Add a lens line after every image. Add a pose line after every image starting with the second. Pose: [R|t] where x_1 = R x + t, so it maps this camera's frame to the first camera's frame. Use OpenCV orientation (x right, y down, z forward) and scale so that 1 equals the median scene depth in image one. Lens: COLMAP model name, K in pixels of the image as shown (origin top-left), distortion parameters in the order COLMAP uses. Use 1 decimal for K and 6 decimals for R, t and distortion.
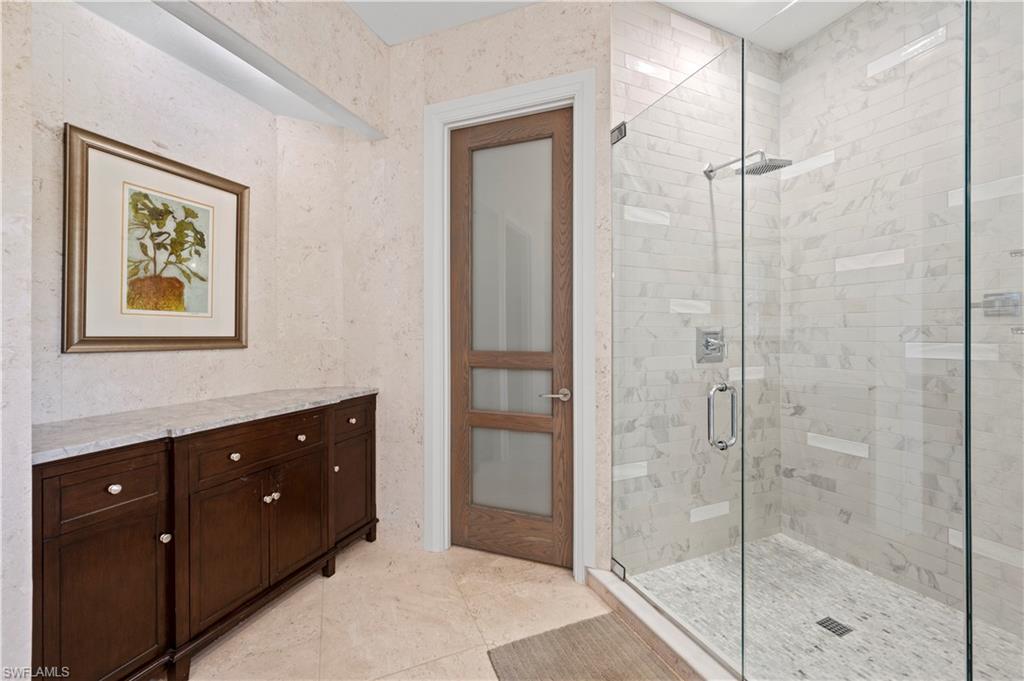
lens RADIAL K [[409.9, 0, 515.4], [0, 409.9, 335.2], [0, 0, 1]] dist [0.000389, -0.000062]
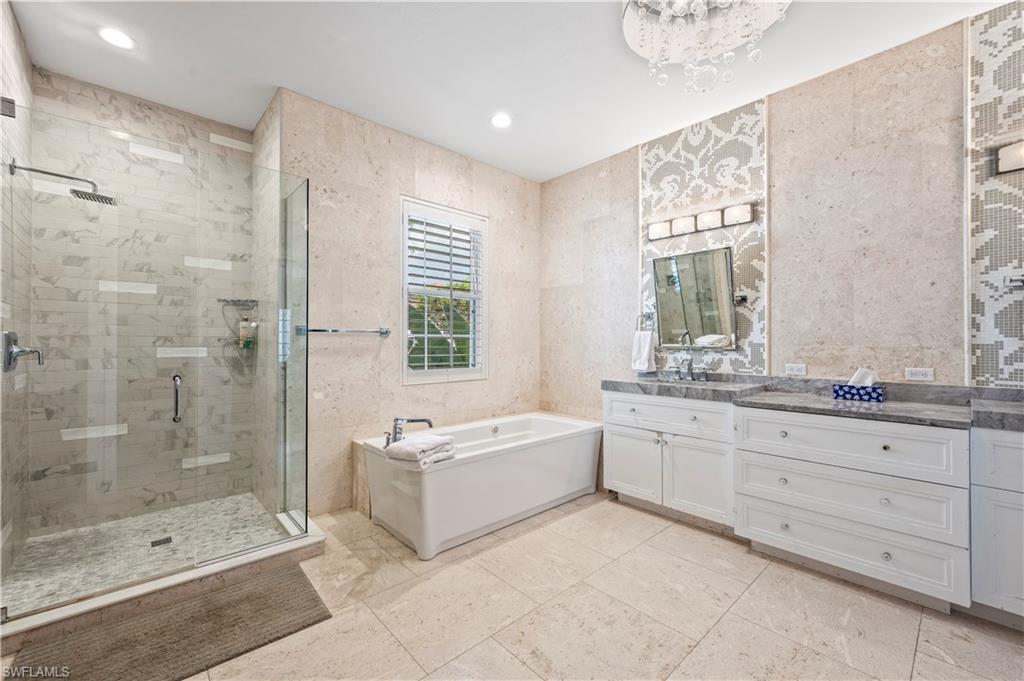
lens RADIAL K [[410.8, 0, 508.8], [0, 410.8, 339.9], [0, 0, 1]] dist [-0.000468, -0.000156]
pose [[-0.306437, 0.008405, 0.951854, -0.788525], [-0.001934, 0.999953, -0.009452, 0.002220], [-0.951889, -0.004738, -0.306407, 0.216989]]
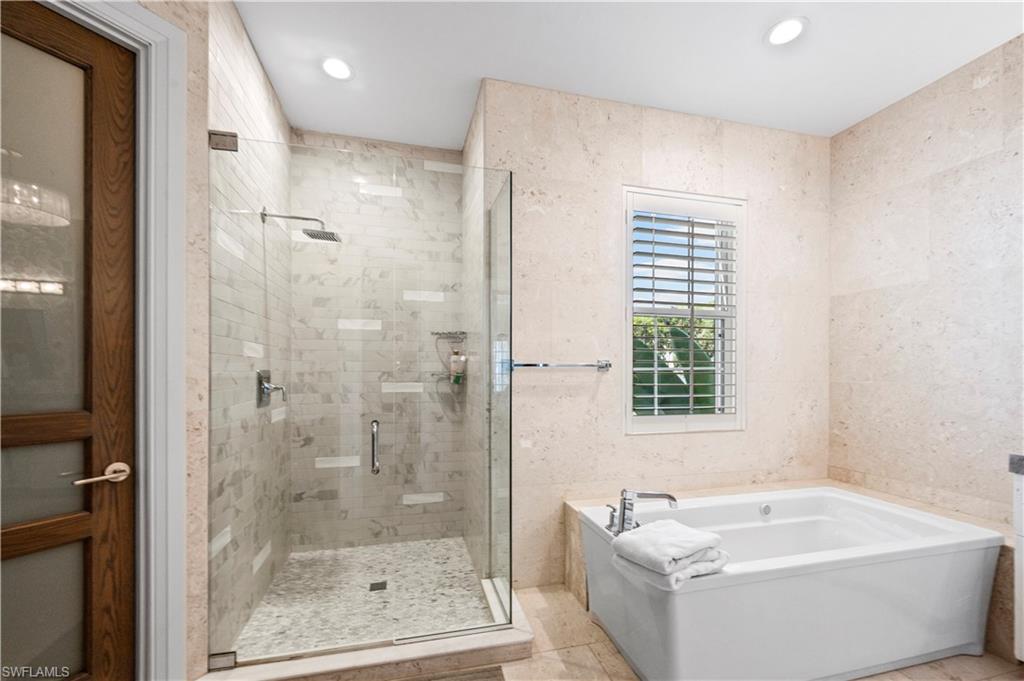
lens RADIAL K [[414.4, 0, 509.4], [0, 414.4, 373.0], [0, 0, 1]] dist [0.000499, 0.000114]
pose [[0.175102, -0.001919, 0.984548, -0.428944], [-0.003267, 0.999991, 0.002530, -0.020797], [-0.984545, -0.003659, 0.175095, 0.245422]]
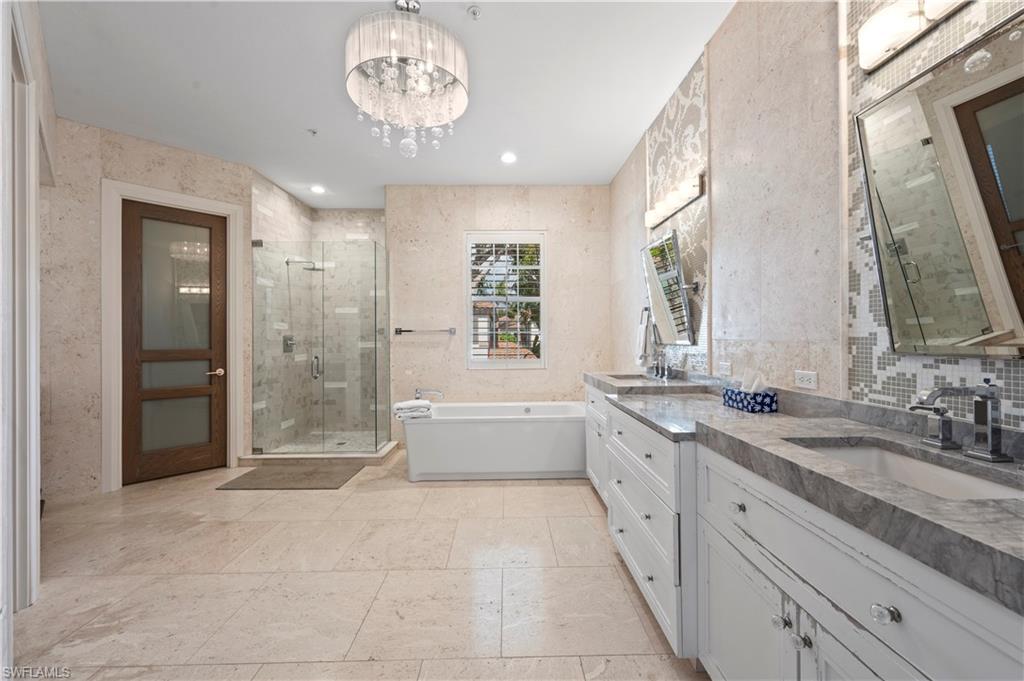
lens RADIAL K [[394.8, 0, 508.6], [0, 394.8, 335.8], [0, 0, 1]] dist [-0.000521, -0.000046]
pose [[0.391649, 0.003918, 0.920106, -0.987147], [0.004910, 0.999968, -0.006348, -0.000125], [-0.920102, 0.007004, 0.391617, -0.872334]]
